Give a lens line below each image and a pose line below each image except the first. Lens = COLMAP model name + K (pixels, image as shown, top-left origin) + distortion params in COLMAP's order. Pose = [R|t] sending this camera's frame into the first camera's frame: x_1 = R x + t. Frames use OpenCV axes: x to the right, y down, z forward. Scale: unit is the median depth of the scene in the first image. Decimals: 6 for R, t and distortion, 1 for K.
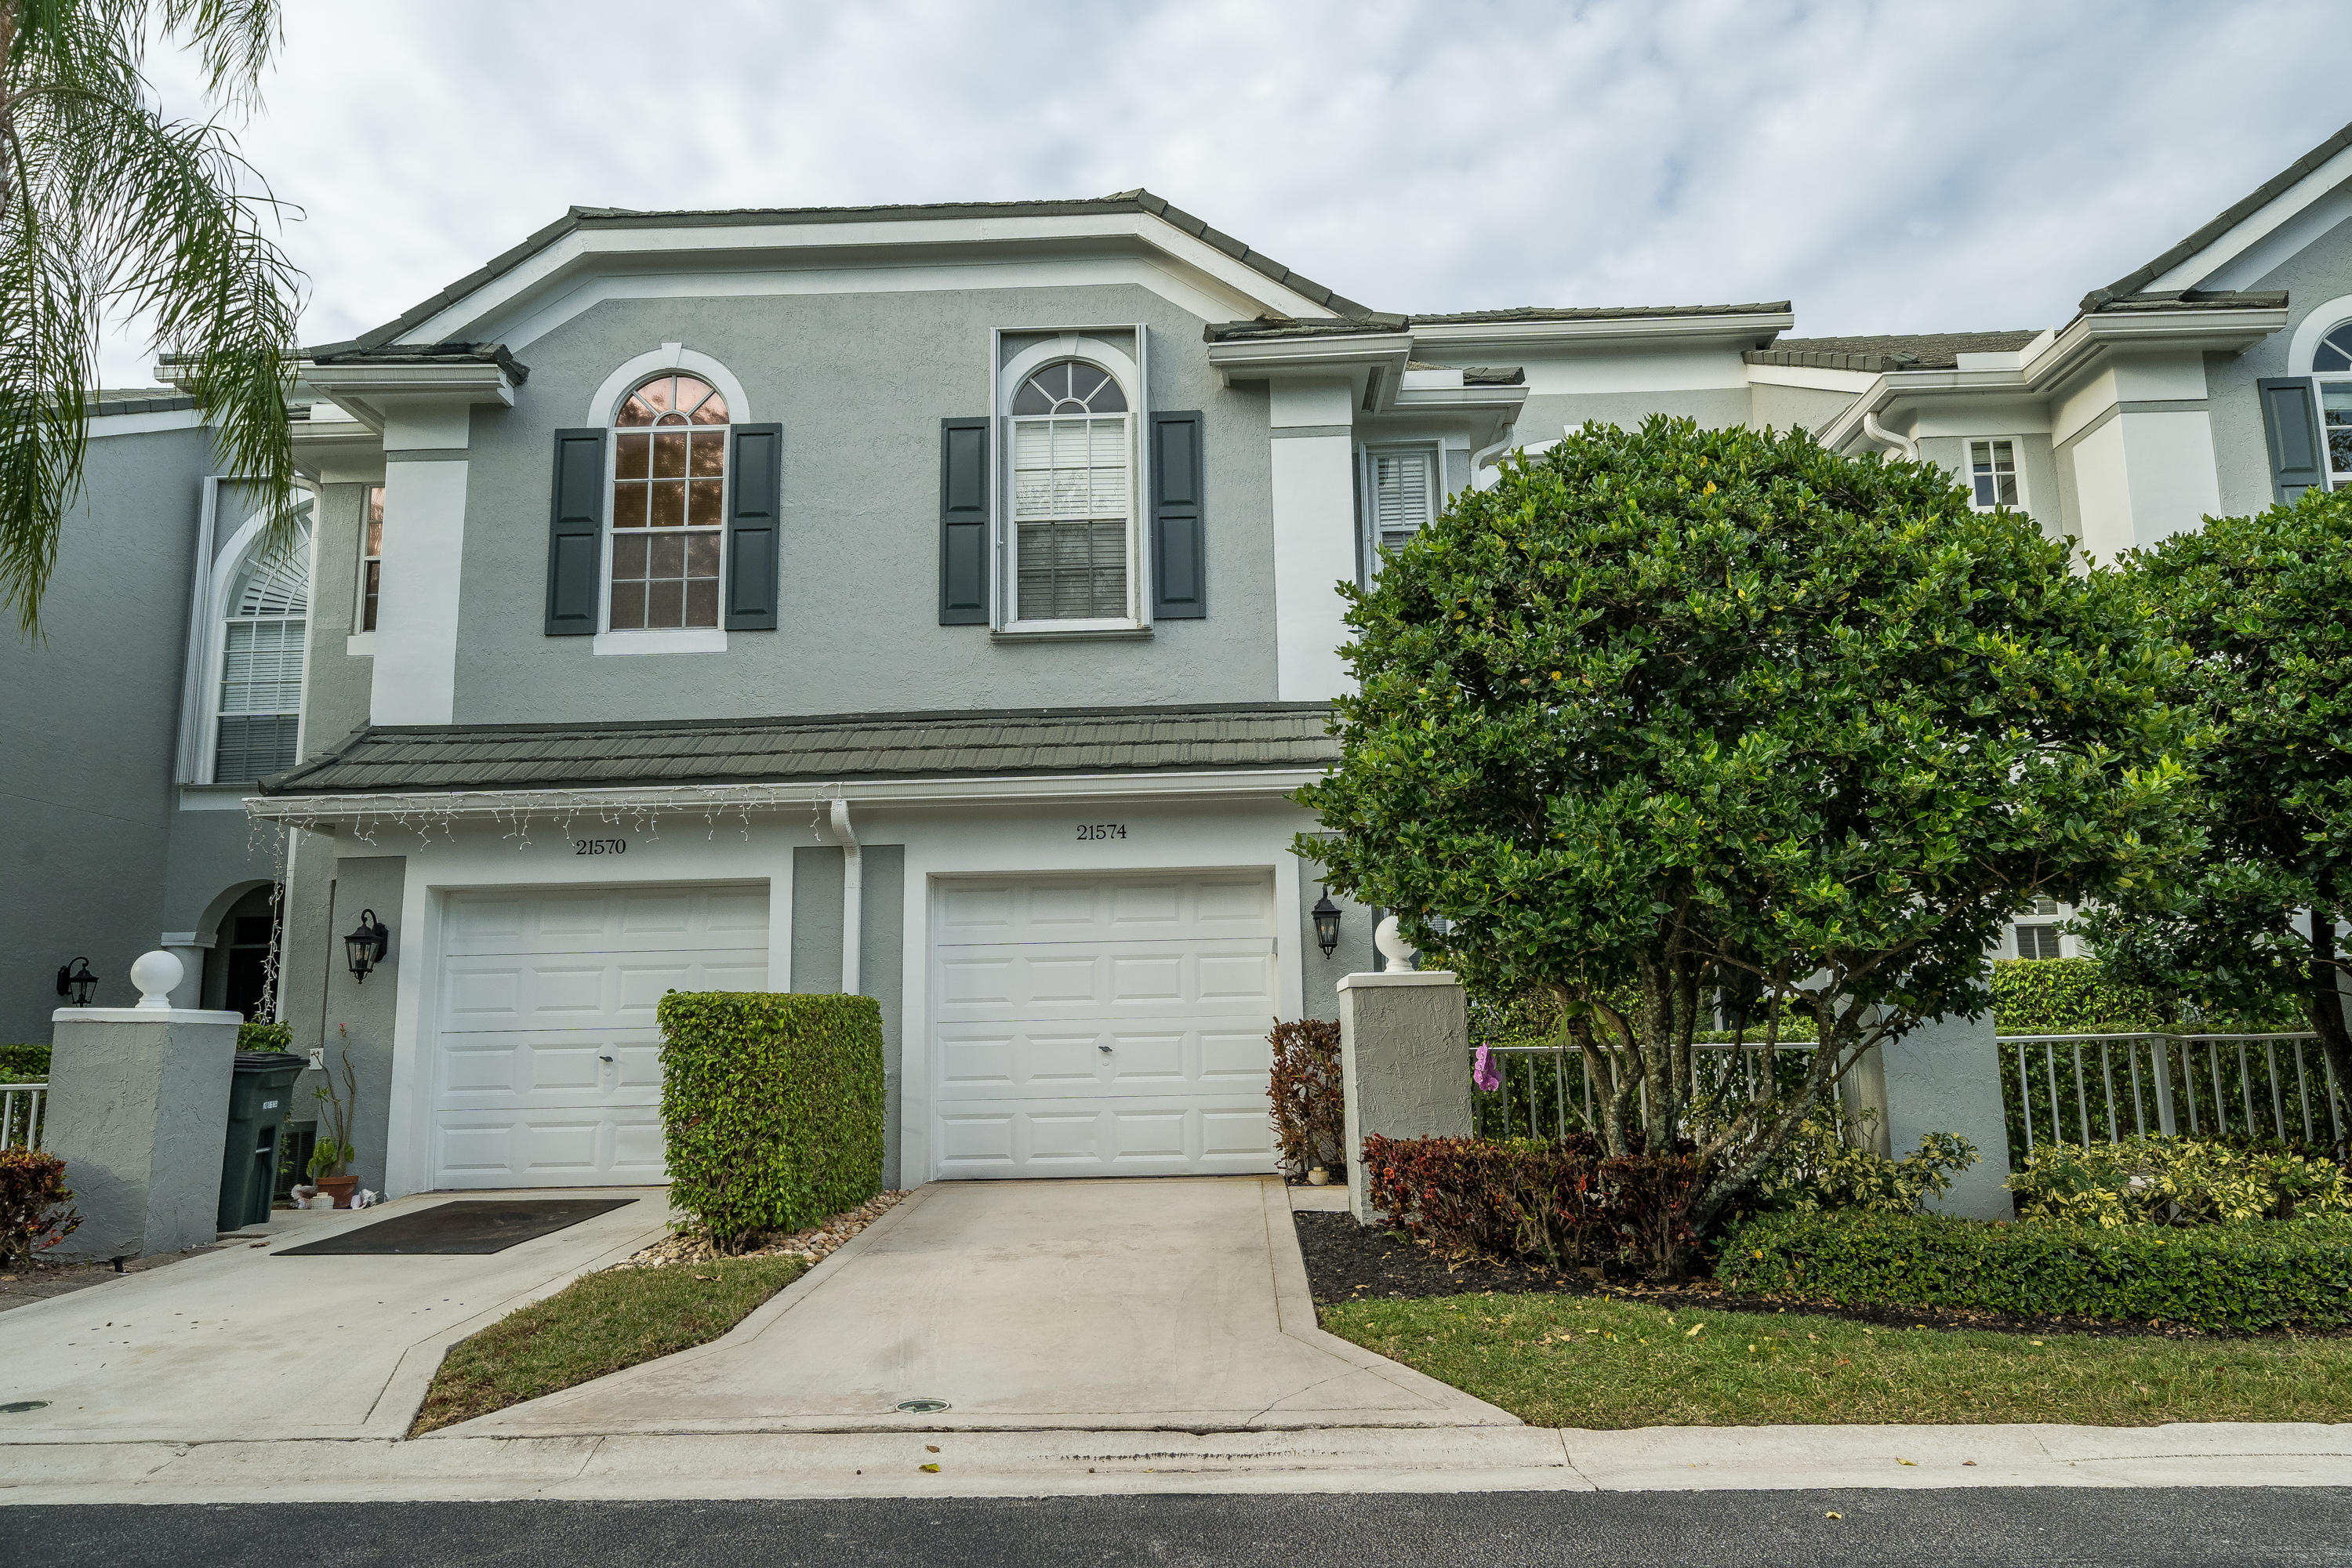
lens RADIAL K [[1589.8, 0, 1189.9], [0, 1589.8, 781.5], [0, 0, 1]] dist [0.001269, 0.000305]
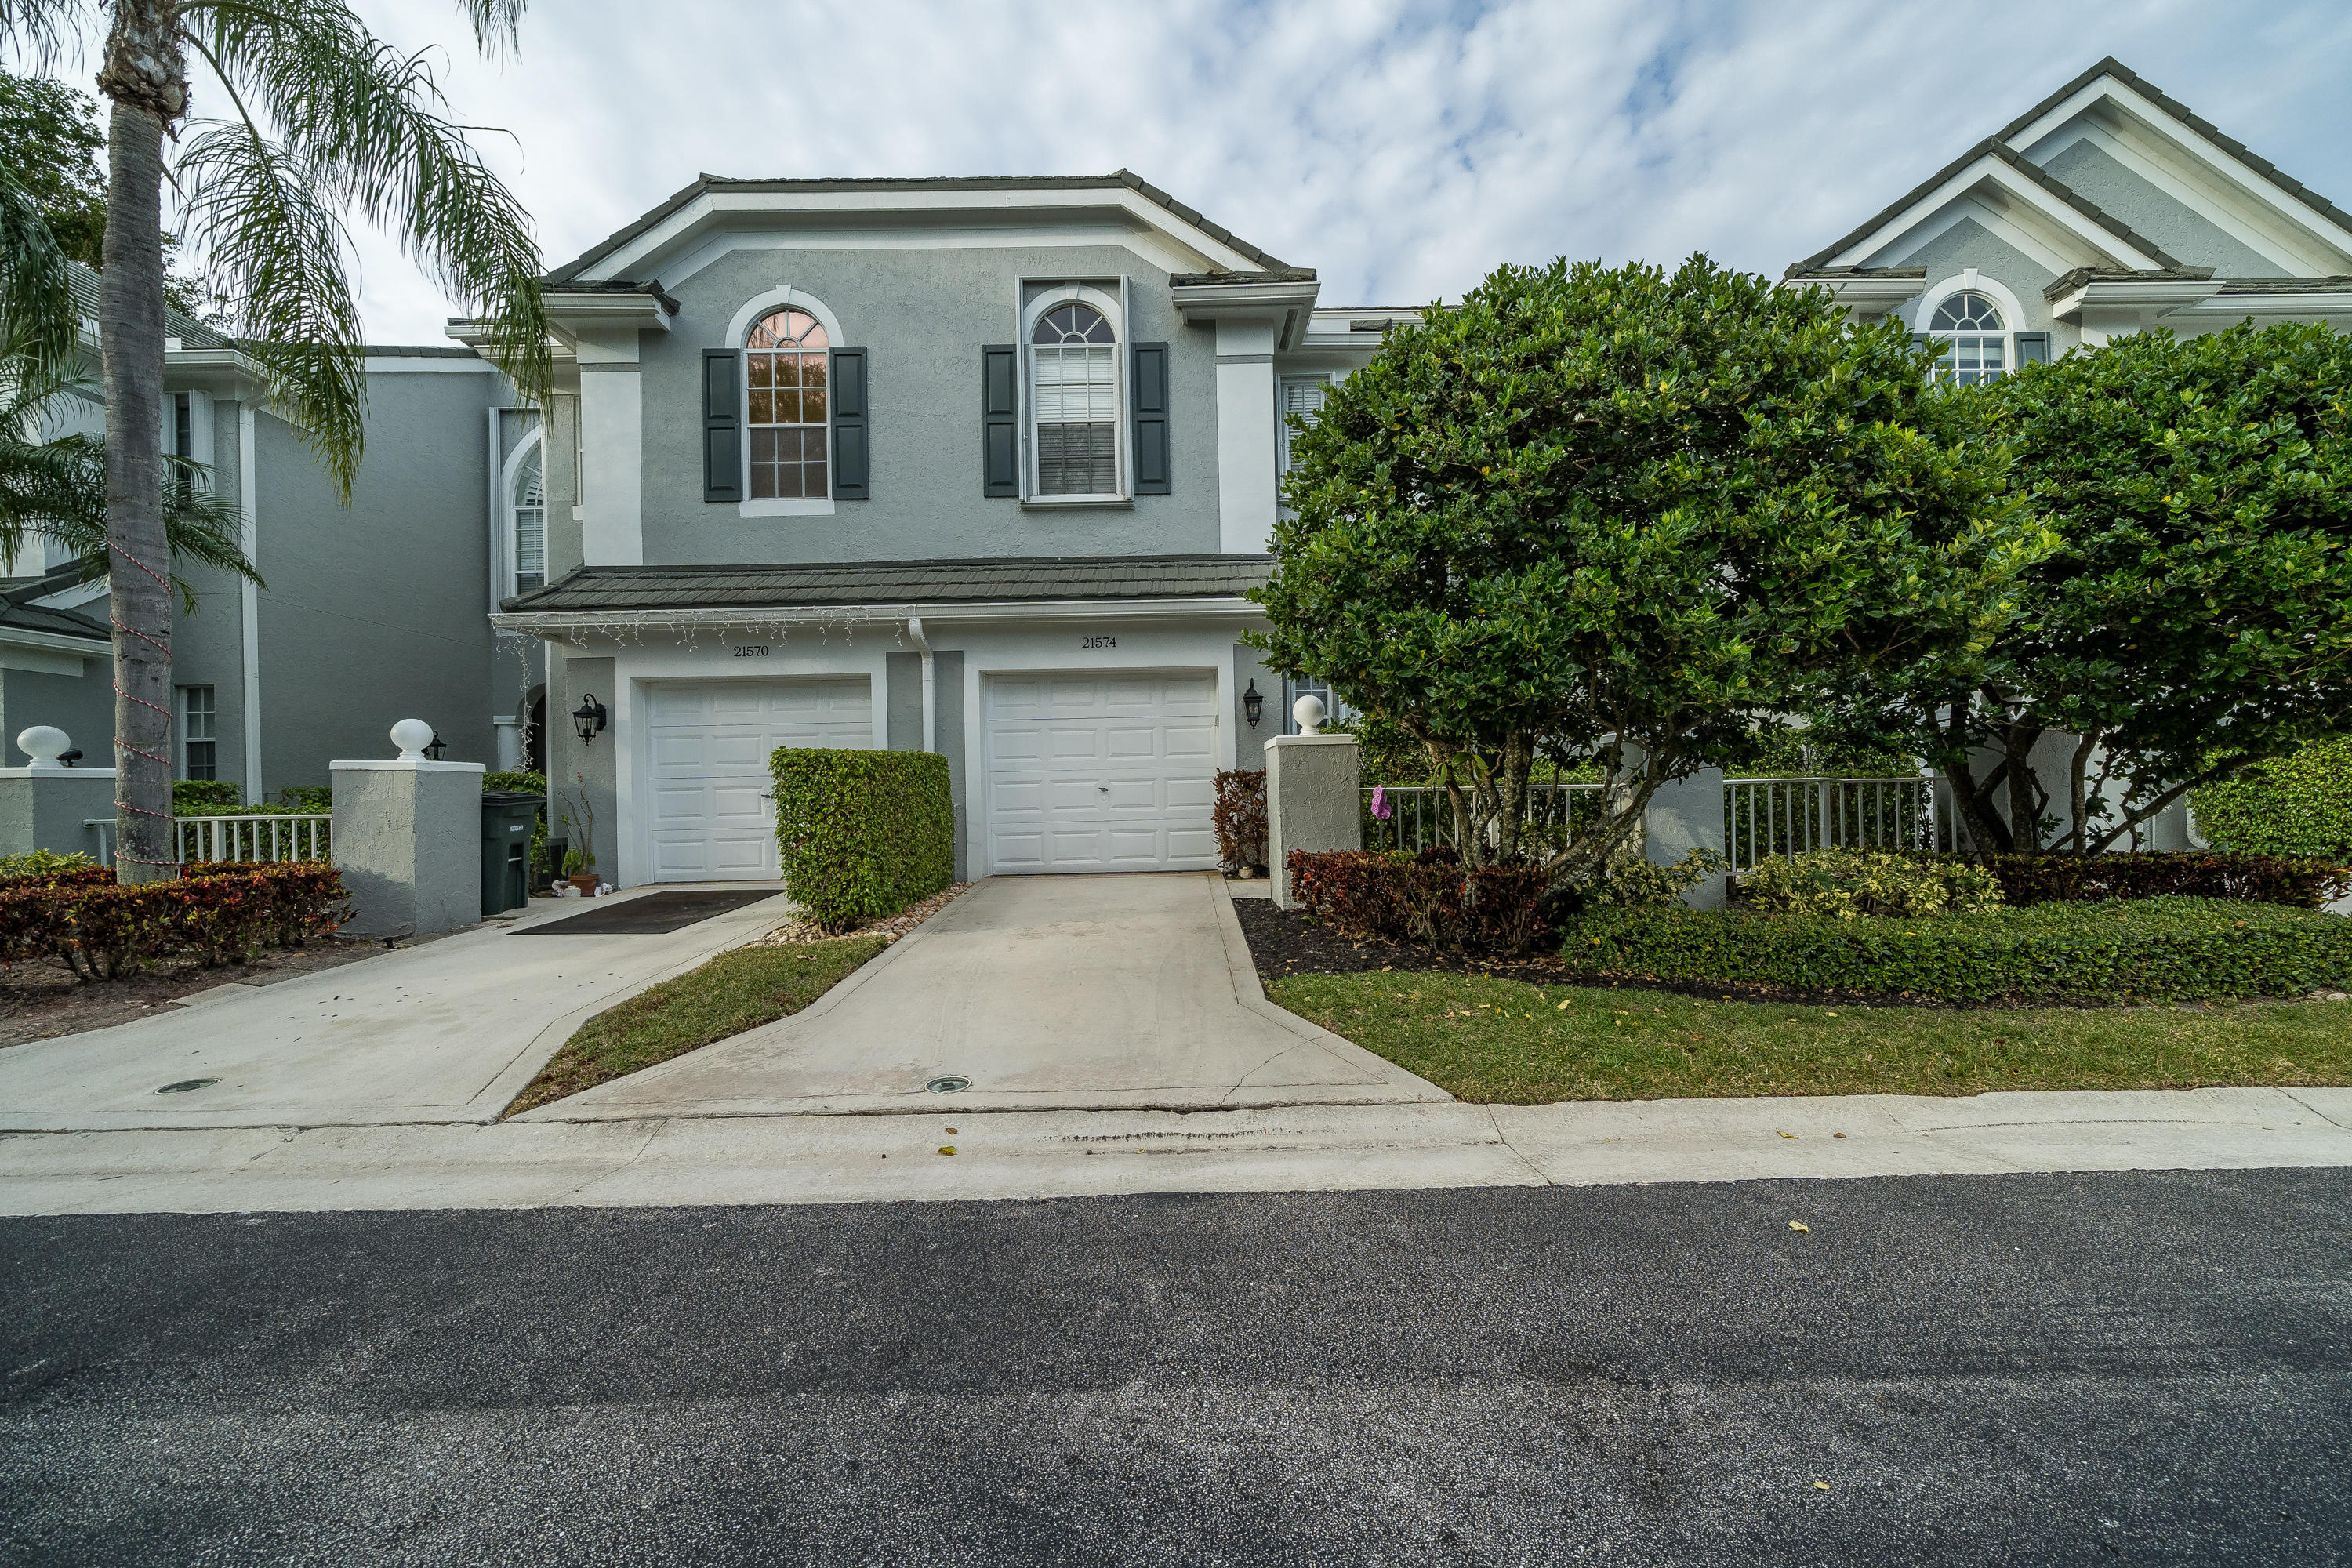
lens RADIAL K [[873.0, 0, 1179.5], [0, 873.0, 785.3], [0, 0, 1]] dist [-0.010434, -0.000115]
pose [[0.999492, -0.000841, 0.031848, -0.012970], [-0.004306, 0.986912, 0.161200, 0.055333], [-0.031566, -0.161255, 0.986408, 0.325702]]
